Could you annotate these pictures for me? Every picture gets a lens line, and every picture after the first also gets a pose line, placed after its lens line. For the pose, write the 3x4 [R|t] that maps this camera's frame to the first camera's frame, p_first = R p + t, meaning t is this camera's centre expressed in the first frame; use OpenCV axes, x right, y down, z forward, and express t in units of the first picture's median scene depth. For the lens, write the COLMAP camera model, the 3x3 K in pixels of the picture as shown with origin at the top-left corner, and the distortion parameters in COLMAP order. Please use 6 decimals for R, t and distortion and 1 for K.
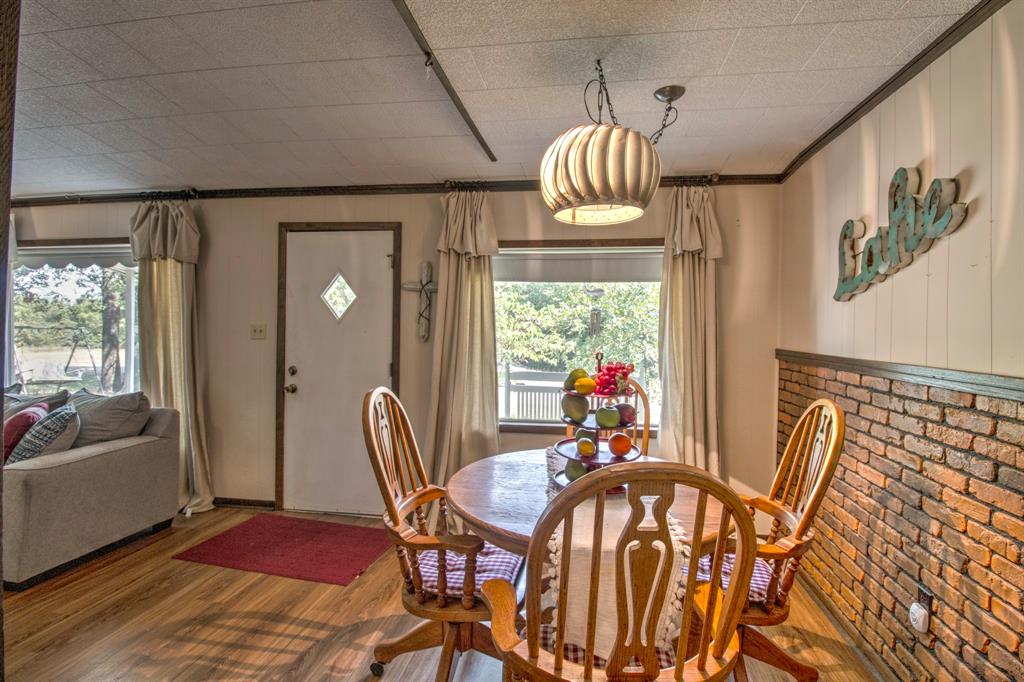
lens RADIAL K [[480.4, 0, 520.7], [0, 480.4, 331.8], [0, 0, 1]] dist [0.001811, -0.011658]
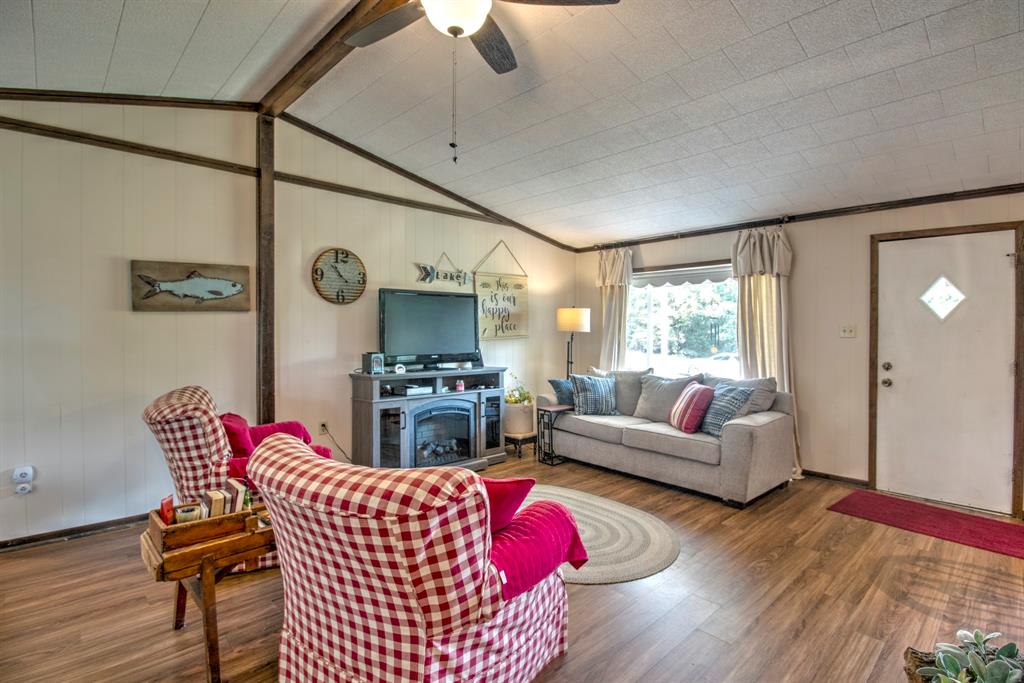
lens RADIAL K [[480.4, 0, 516.1], [0, 480.4, 331.2], [0, 0, 1]] dist [0.001811, -0.011658]
pose [[0.789717, -0.001972, -0.613469, -0.503303], [-0.003808, 0.999960, -0.008117, 0.012410], [0.613460, 0.008746, 0.789677, -0.425315]]
